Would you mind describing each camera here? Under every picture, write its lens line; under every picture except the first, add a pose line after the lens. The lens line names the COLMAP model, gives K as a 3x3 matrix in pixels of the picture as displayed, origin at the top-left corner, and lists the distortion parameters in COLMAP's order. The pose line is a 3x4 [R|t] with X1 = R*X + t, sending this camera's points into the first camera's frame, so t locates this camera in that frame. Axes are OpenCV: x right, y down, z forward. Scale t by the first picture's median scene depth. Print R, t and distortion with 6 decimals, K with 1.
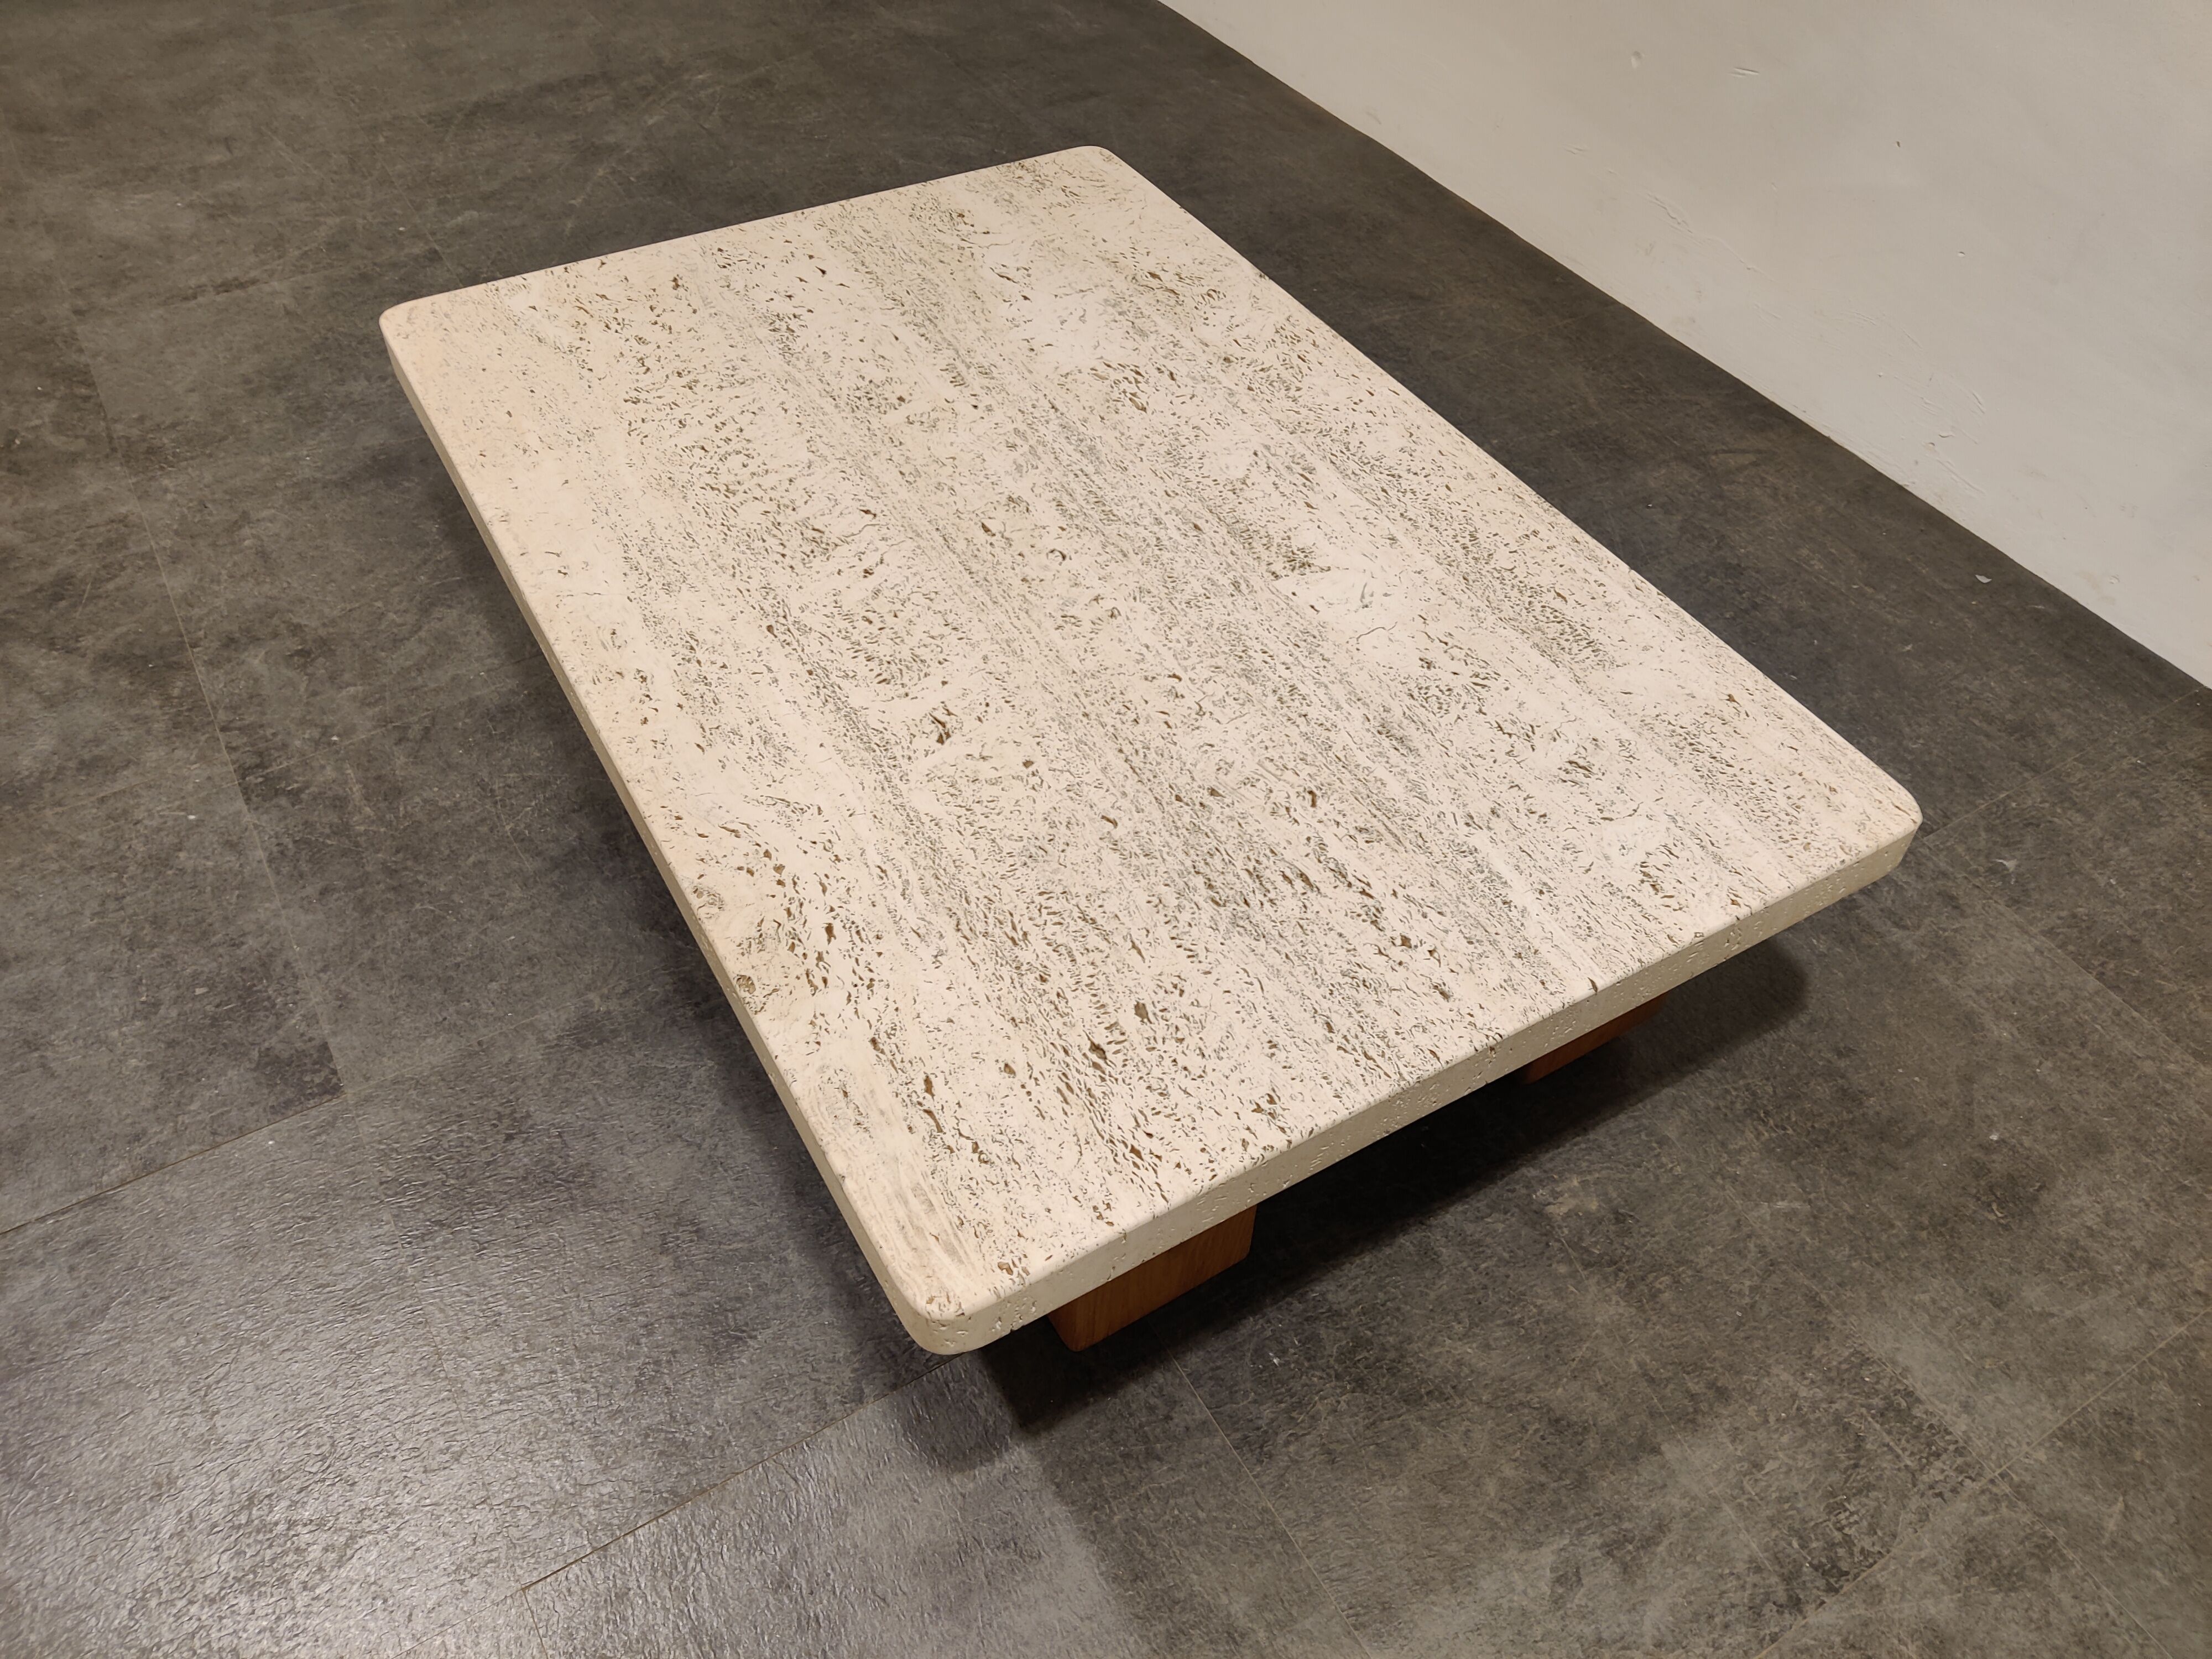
lens RADIAL K [[1704.3, 0, 1125.3], [0, 1704.3, 835.9], [0, 0, 1]] dist [0.014817, -0.036780]
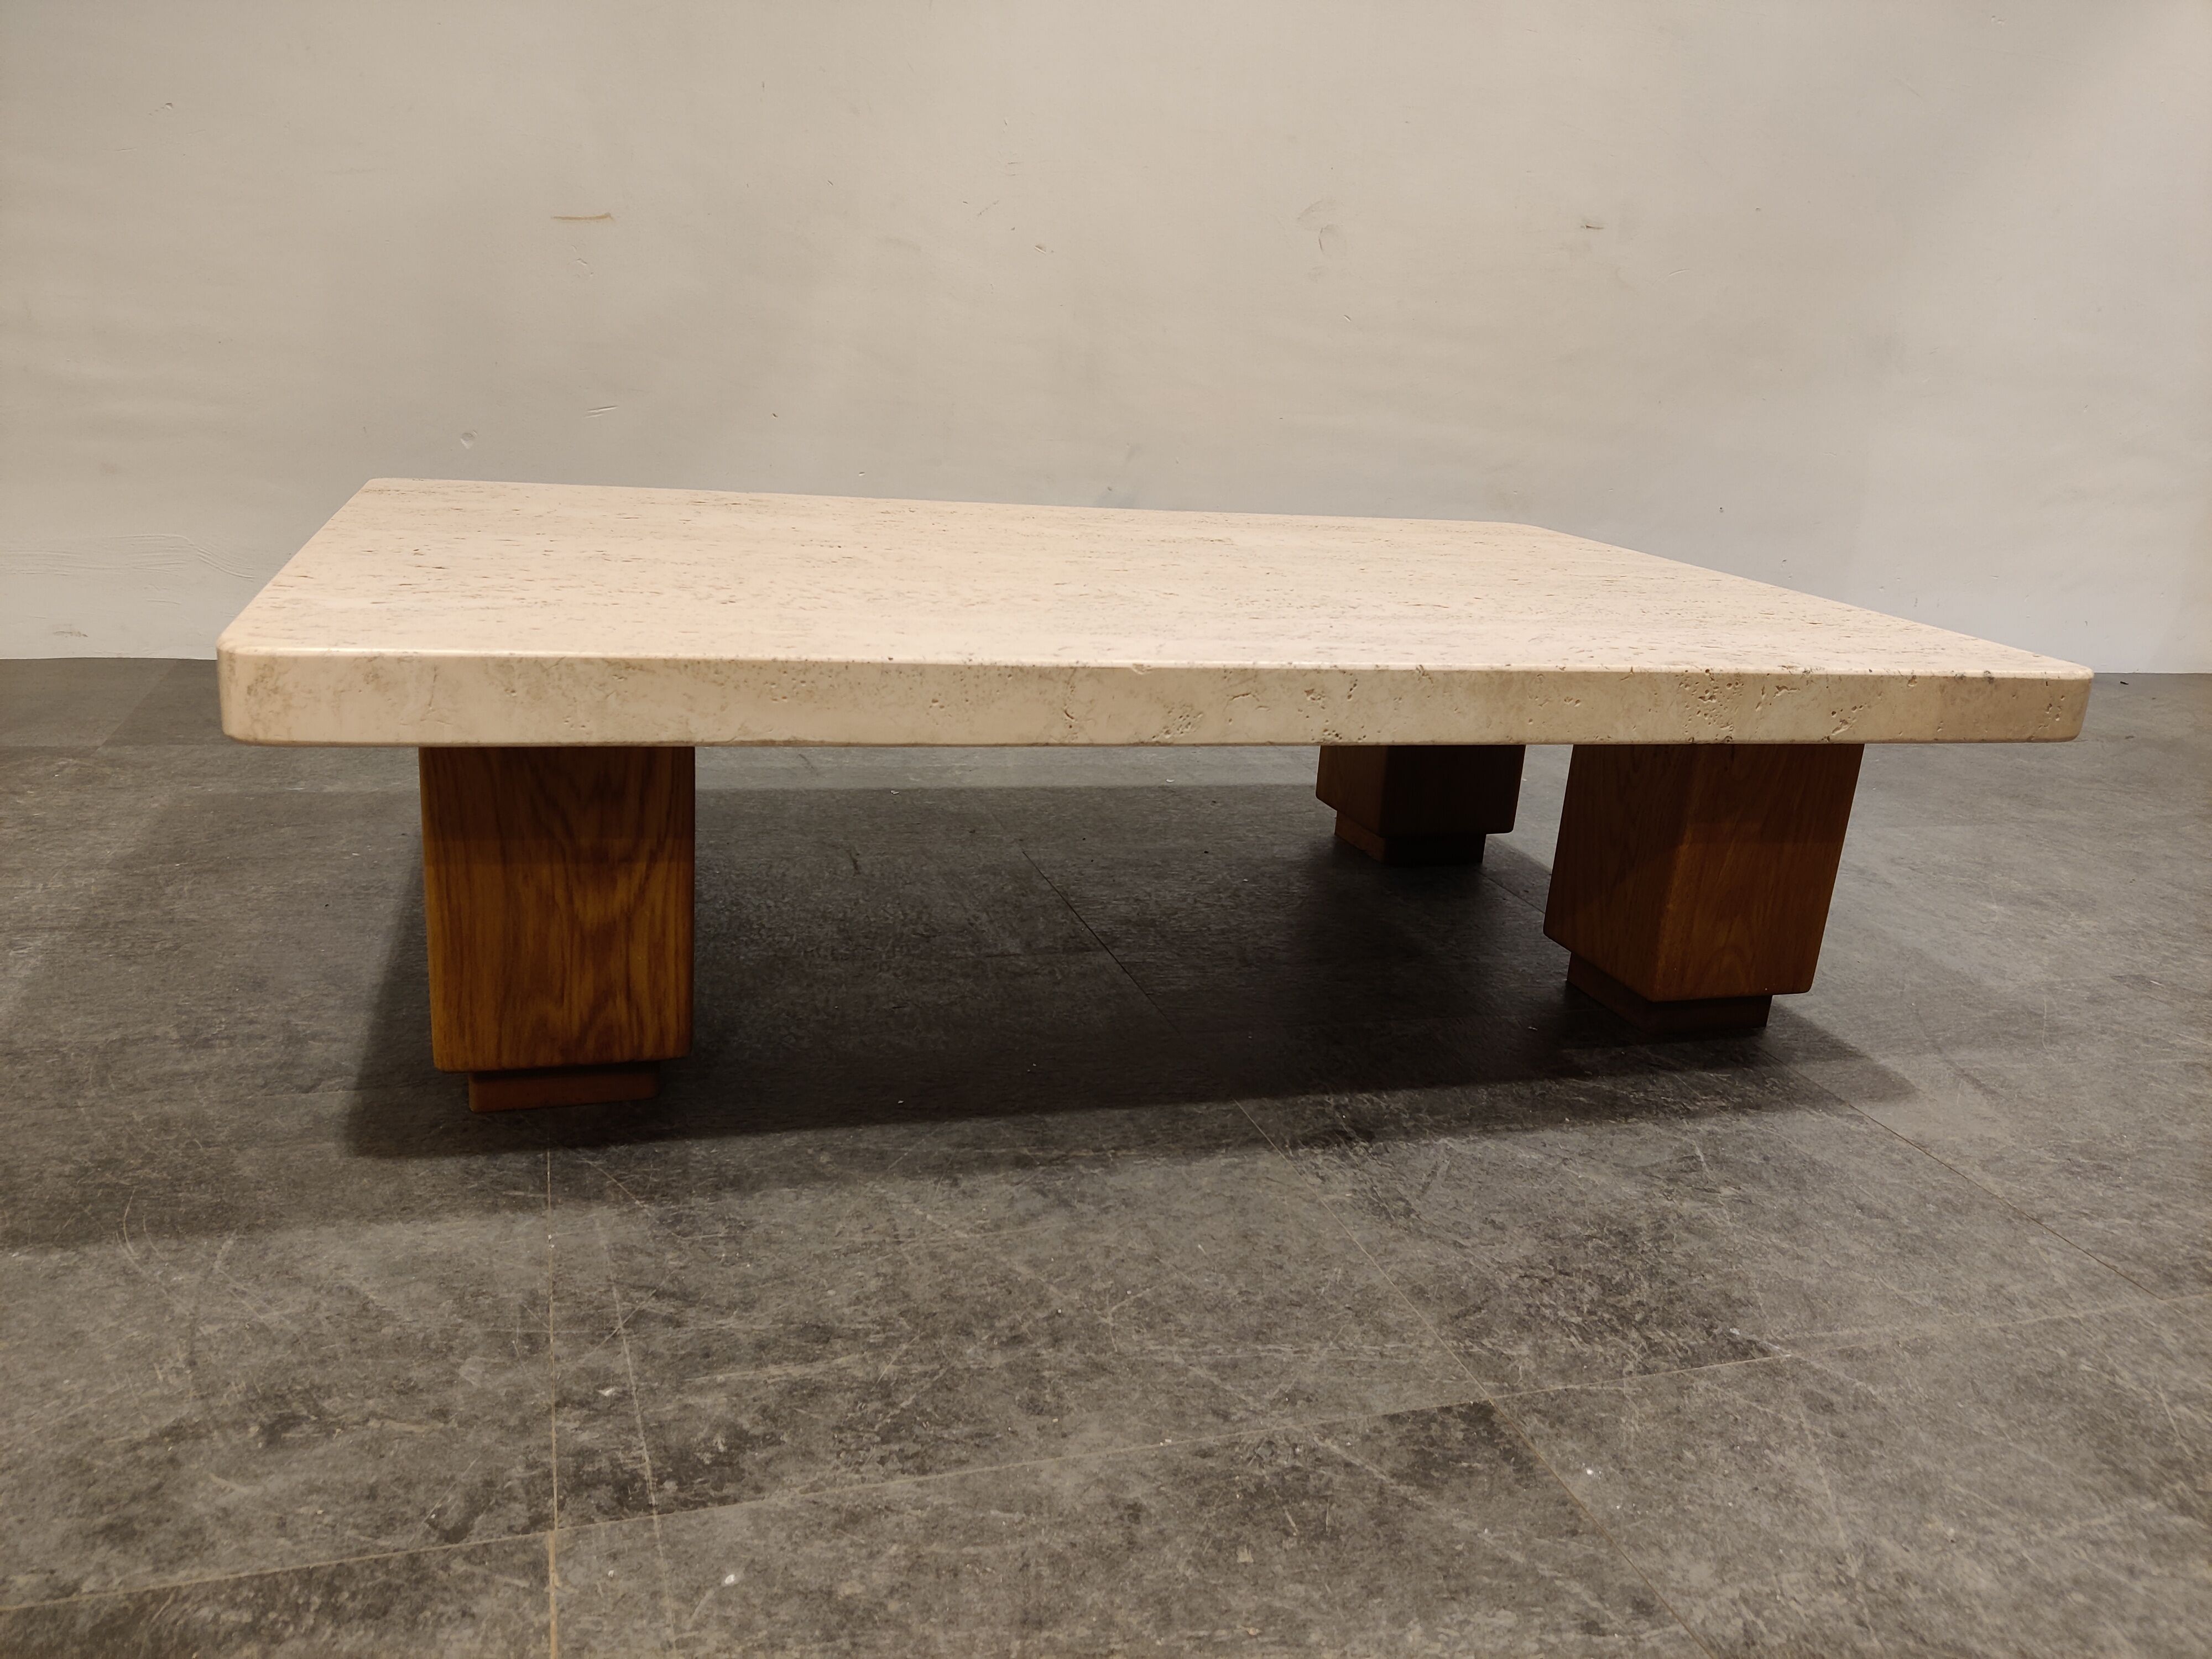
lens RADIAL K [[1704.3, 0, 1090.5], [0, 1704.3, 846.0], [0, 0, 1]] dist [0.014817, -0.036780]
pose [[0.238560, -0.298601, 0.924081, -1.133980], [0.658709, 0.748949, 0.071958, -0.160442], [-0.713577, 0.591534, 0.375360, 0.840496]]
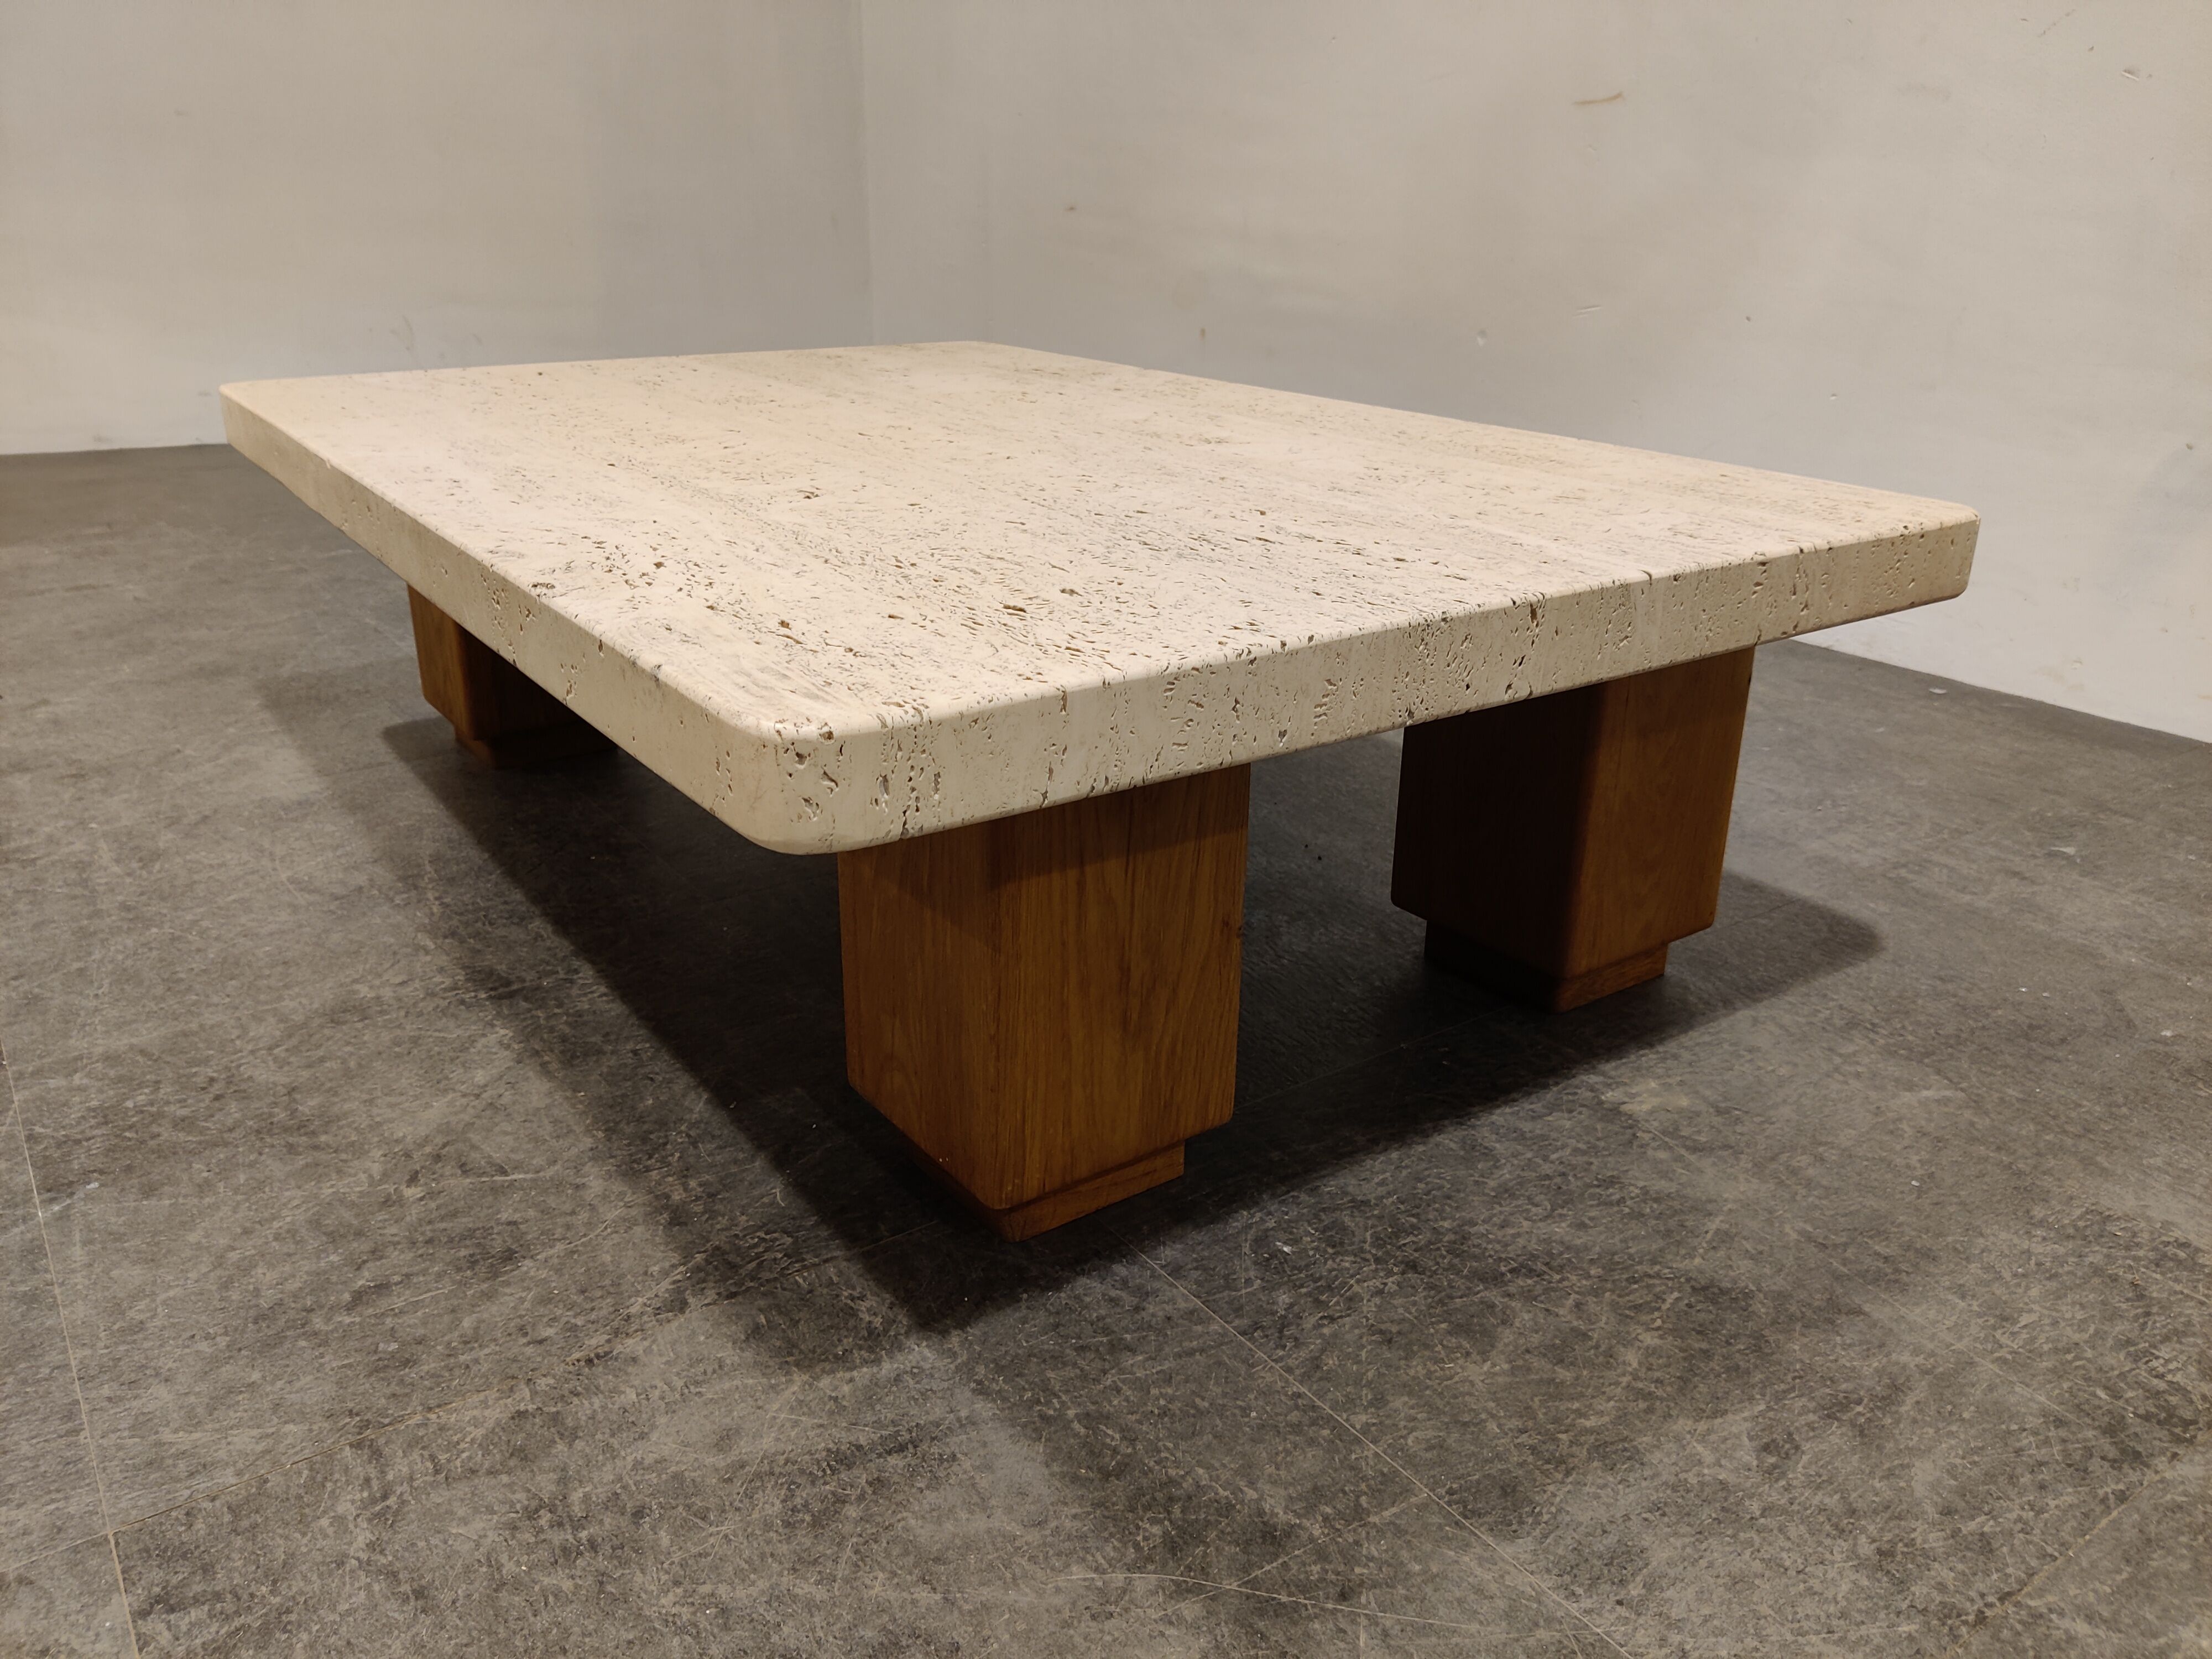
lens RADIAL K [[1704.3, 0, 1073.4], [0, 1704.3, 856.2], [0, 0, 1]] dist [0.014817, -0.036780]
pose [[0.998157, -0.040890, 0.044841, -0.023467], [0.055723, 0.910200, -0.410404, 0.446346], [-0.024033, 0.412146, 0.910801, 0.305818]]
